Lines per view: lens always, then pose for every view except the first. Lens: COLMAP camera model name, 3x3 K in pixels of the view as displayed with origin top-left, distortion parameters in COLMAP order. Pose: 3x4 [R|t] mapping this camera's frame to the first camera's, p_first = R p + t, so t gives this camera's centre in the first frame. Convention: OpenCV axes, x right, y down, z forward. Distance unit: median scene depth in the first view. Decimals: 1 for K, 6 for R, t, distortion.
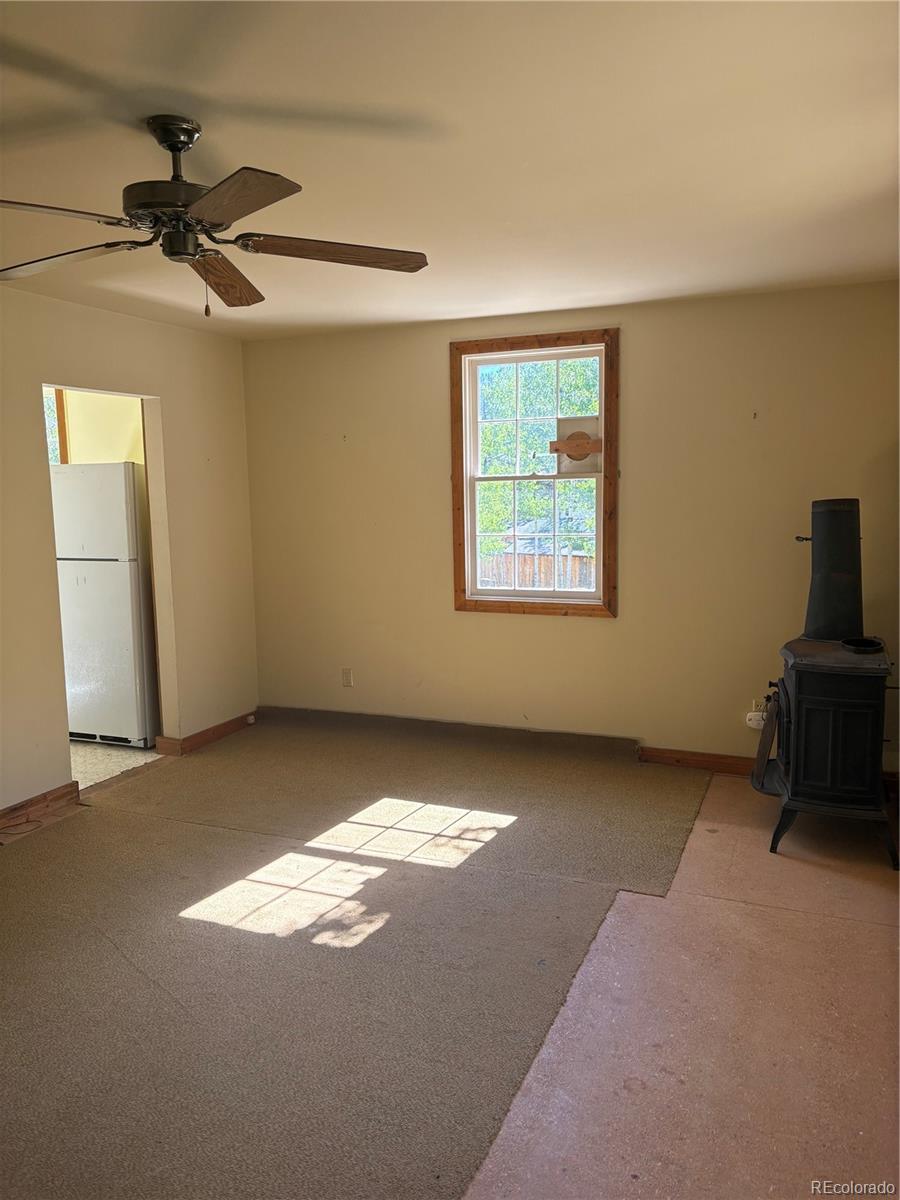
lens RADIAL K [[911.7, 0, 450.0], [0, 911.7, 600.0], [0, 0, 1]] dist [0.080570, 0.000242]
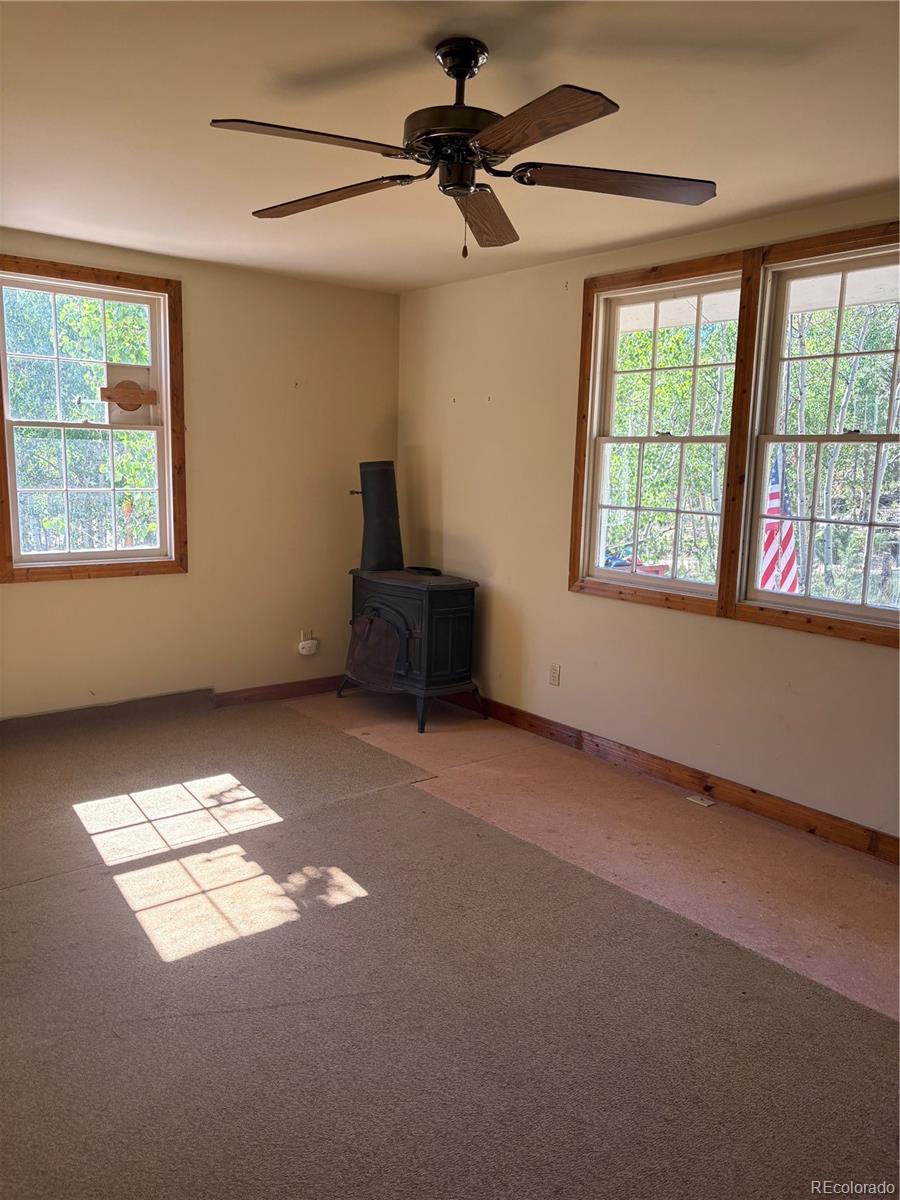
lens RADIAL K [[902.2, 0, 450.0], [0, 902.2, 600.0], [0, 0, 1]] dist [0.025654, -0.001330]
pose [[0.469260, -0.105081, 0.876785, -0.586782], [0.075396, 0.994037, 0.078781, -0.007624], [-0.879835, 0.029138, 0.474385, 0.288919]]
